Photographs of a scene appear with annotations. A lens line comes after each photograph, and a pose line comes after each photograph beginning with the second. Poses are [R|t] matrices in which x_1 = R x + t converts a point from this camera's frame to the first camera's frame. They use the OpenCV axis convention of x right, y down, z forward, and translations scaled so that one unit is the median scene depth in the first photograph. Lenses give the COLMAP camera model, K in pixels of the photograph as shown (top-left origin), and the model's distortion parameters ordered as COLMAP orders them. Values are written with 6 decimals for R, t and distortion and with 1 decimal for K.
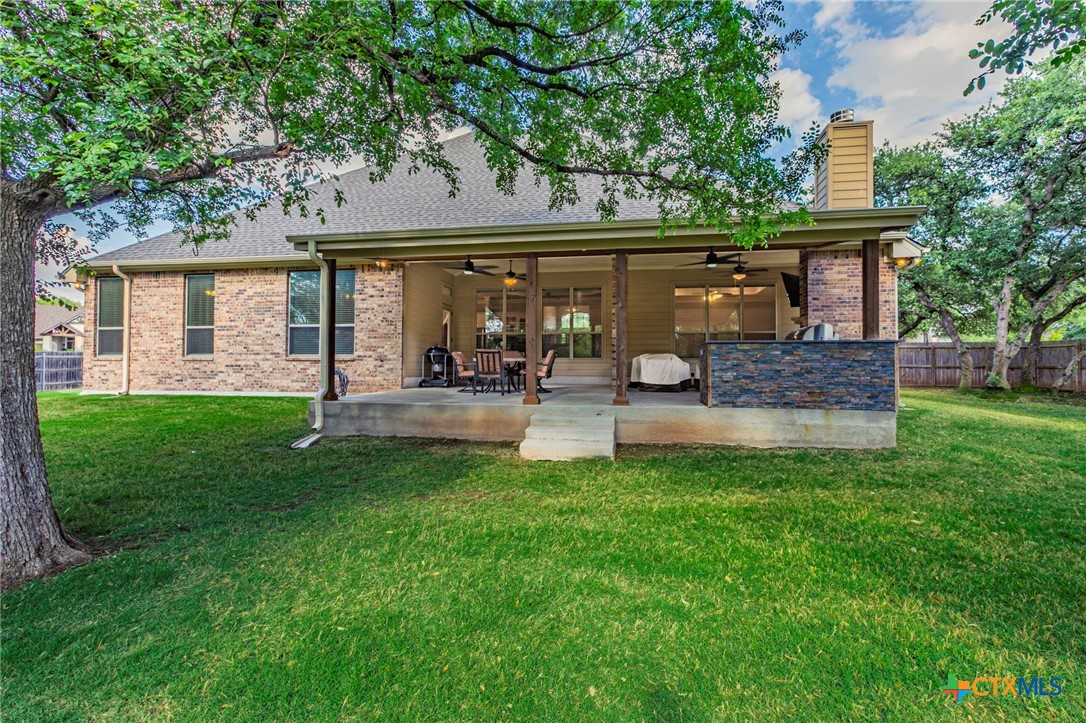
lens RADIAL K [[493.9, 0, 542.8], [0, 493.9, 345.6], [0, 0, 1]] dist [0.026931, 0.000170]
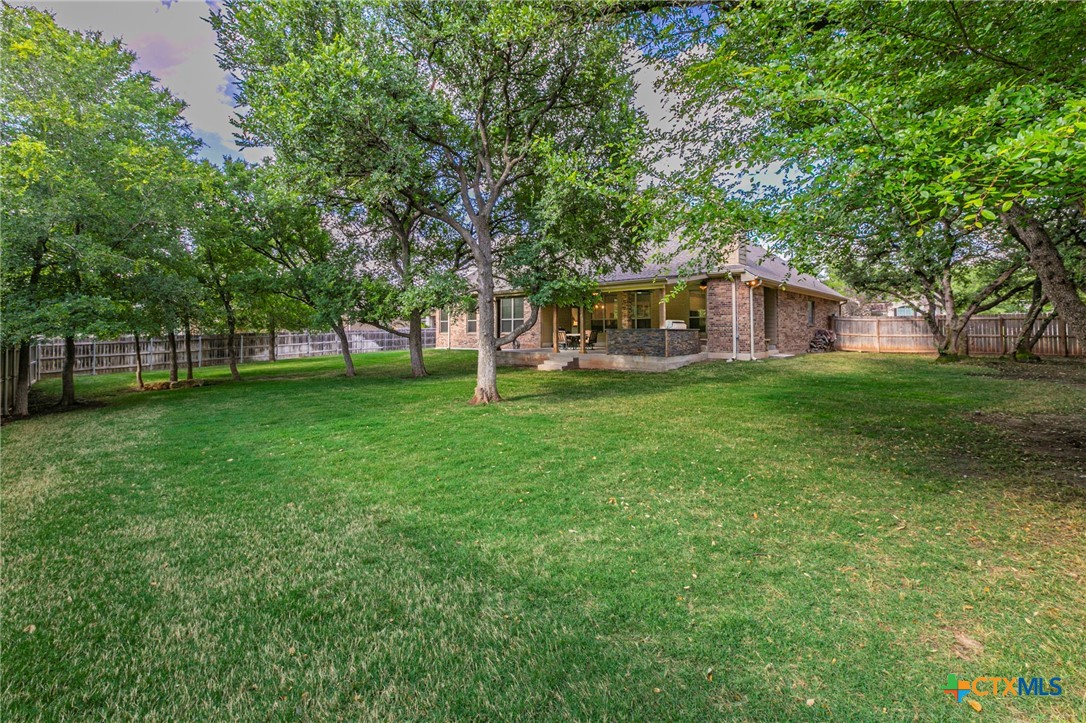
lens RADIAL K [[493.9, 0, 542.8], [0, 493.9, 345.6], [0, 0, 1]] dist [0.026931, 0.000170]
pose [[0.852566, 0.011240, -0.522499, 1.050810], [0.021974, 0.998114, 0.057326, -0.057422], [0.522158, -0.060356, 0.850711, -1.021923]]
